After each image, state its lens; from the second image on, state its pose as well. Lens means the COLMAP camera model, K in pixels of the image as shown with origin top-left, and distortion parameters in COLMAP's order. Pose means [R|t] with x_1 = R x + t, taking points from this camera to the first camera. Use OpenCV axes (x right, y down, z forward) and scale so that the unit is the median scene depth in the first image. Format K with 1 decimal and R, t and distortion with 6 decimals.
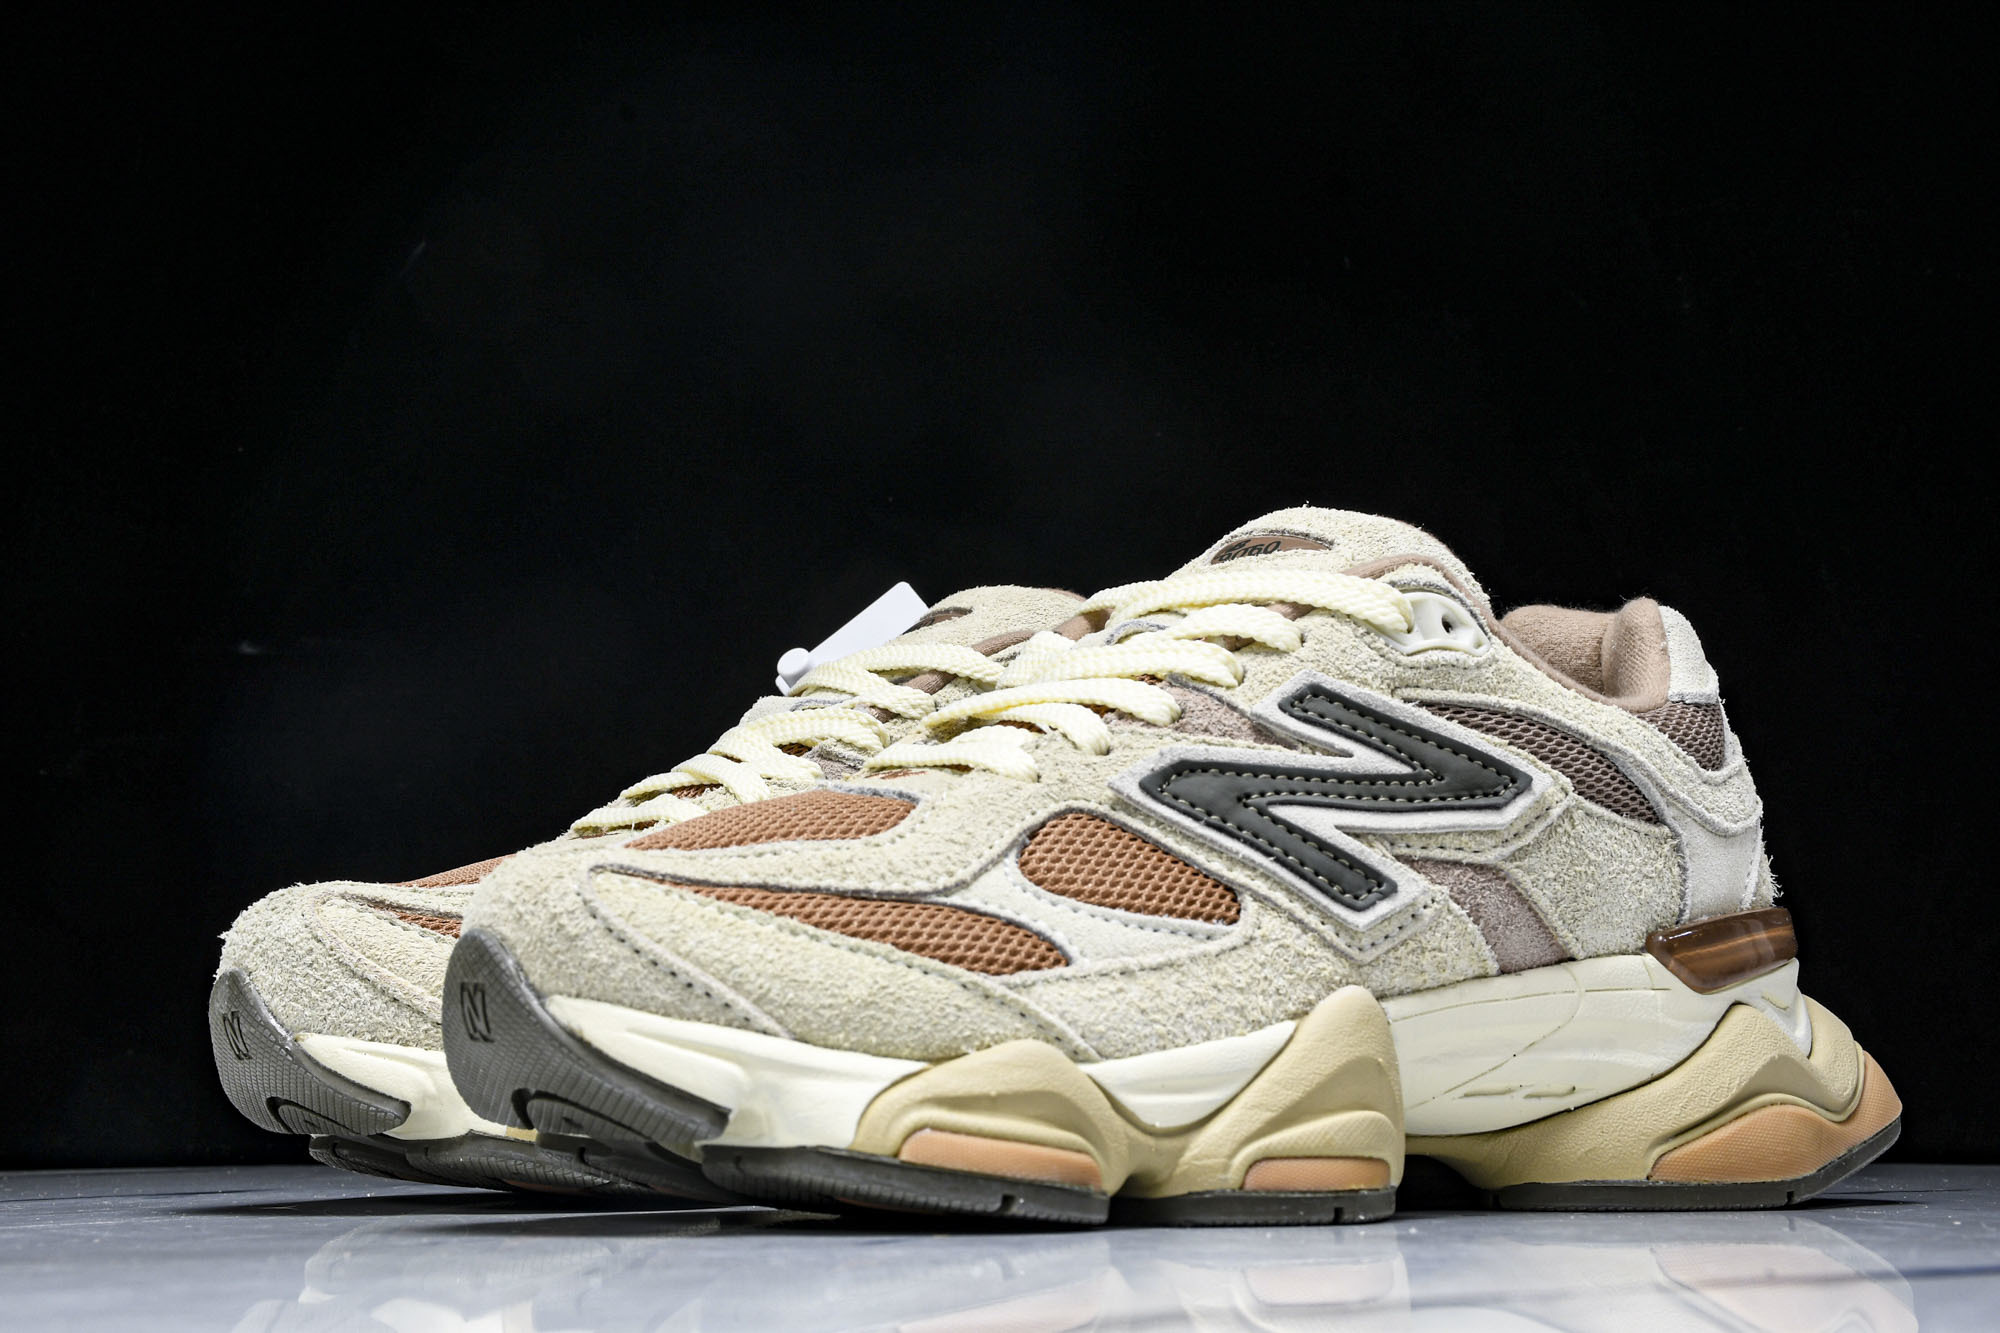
lens RADIAL K [[3203.7, 0, 1000.0], [0, 3203.7, 666.5], [0, 0, 1]] dist [0.107685, 0.182903]
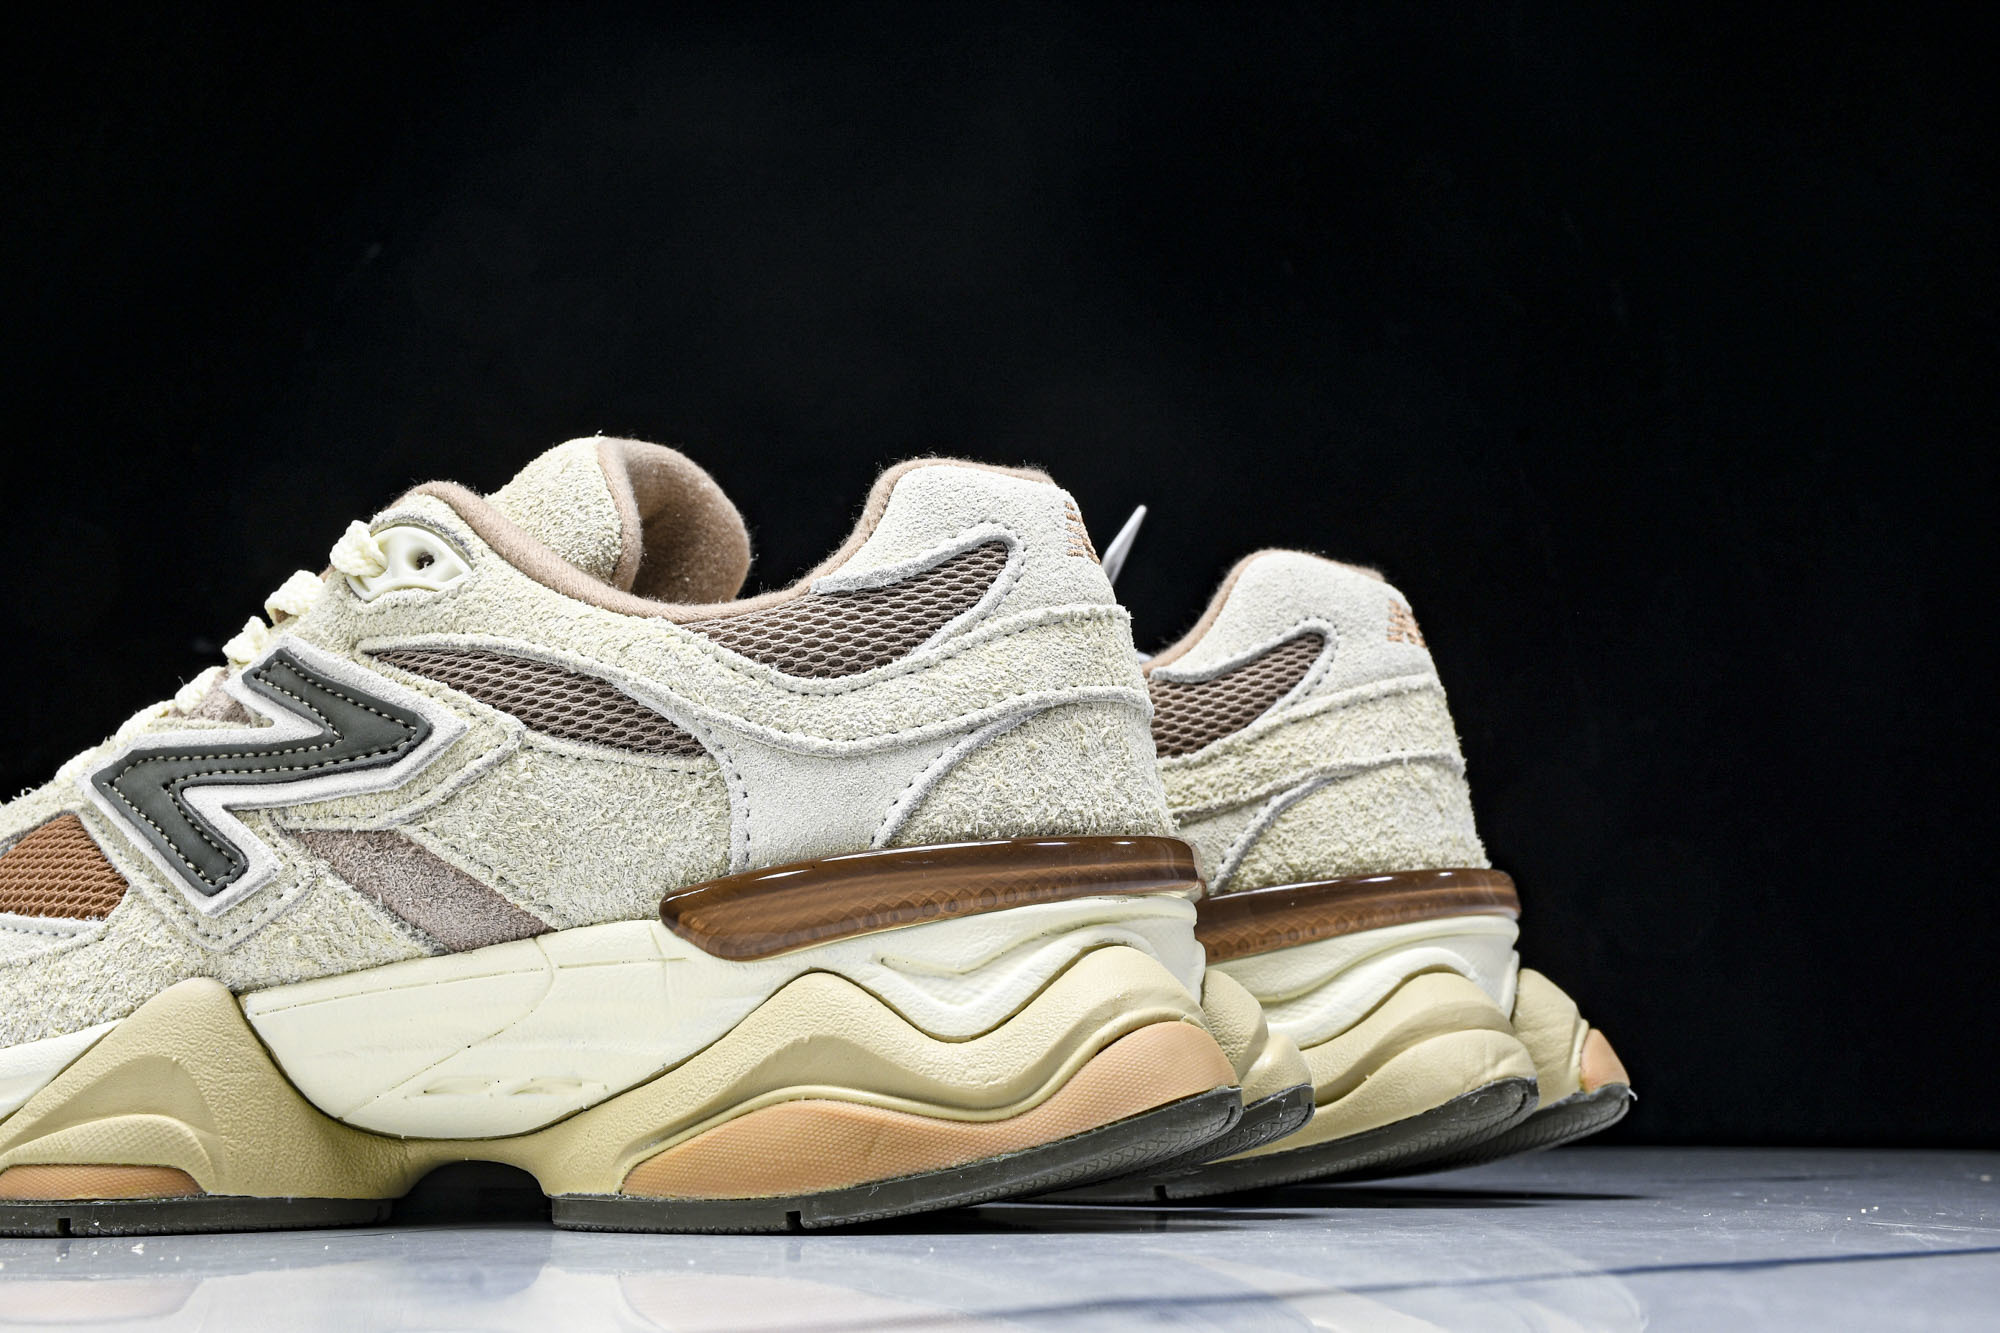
lens RADIAL K [[3203.7, 0, 1000.0], [0, 3203.7, 666.5], [0, 0, 1]] dist [0.107685, 0.182903]
pose [[0.552140, -0.113430, -0.825999, 0.997917], [0.114001, 0.991669, -0.059976, 0.091264], [0.825921, -0.061050, 0.560471, 0.666024]]
